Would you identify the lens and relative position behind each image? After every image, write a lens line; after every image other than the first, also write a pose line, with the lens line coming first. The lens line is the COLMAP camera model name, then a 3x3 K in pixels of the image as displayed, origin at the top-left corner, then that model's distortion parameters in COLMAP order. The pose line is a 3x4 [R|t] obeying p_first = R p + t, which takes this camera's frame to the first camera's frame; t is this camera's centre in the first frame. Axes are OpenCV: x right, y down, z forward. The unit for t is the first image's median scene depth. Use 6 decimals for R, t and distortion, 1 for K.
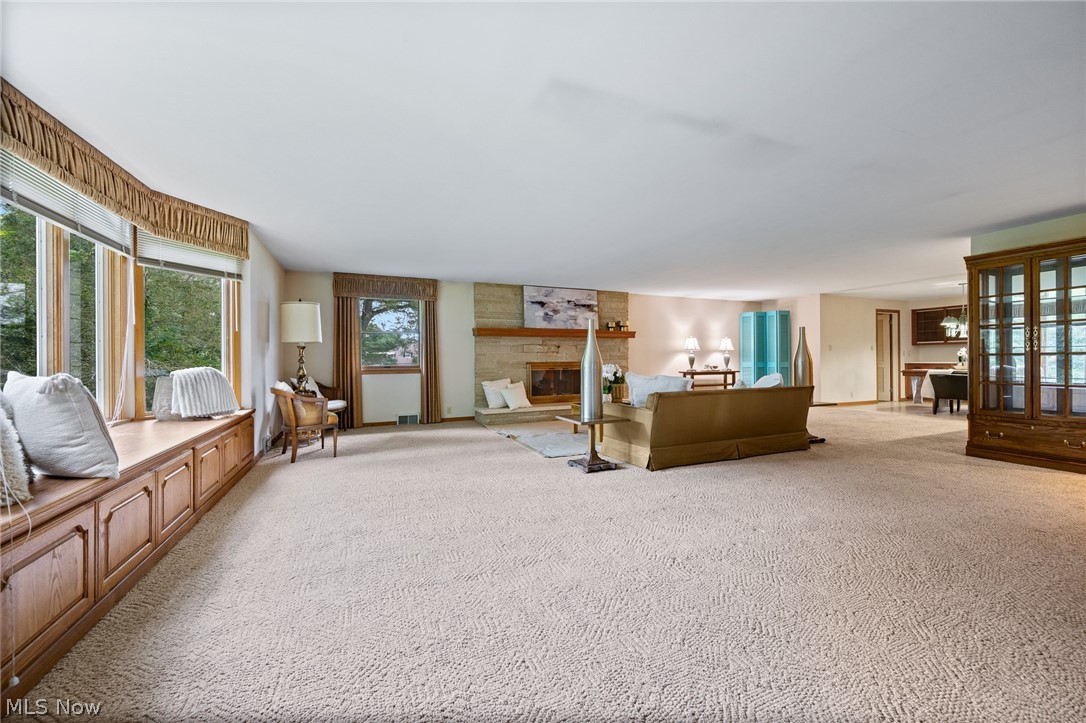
lens RADIAL K [[426.1, 0, 545.5], [0, 426.1, 360.3], [0, 0, 1]] dist [-0.001712, -0.000411]
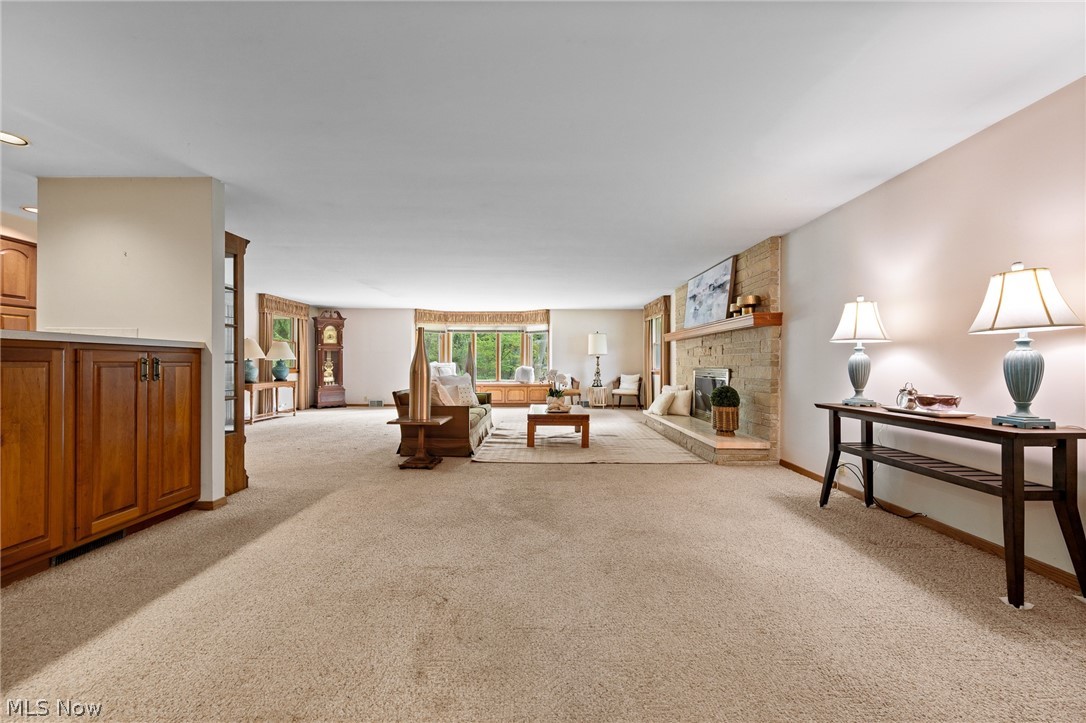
lens RADIAL K [[426.1, 0, 548.1], [0, 426.1, 360.1], [0, 0, 1]] dist [-0.001712, -0.000411]
pose [[-0.392382, 0.000815, -0.919802, 0.828679], [0.001816, 0.999998, 0.000111, -0.011623], [0.919801, -0.001627, -0.392383, 1.024596]]
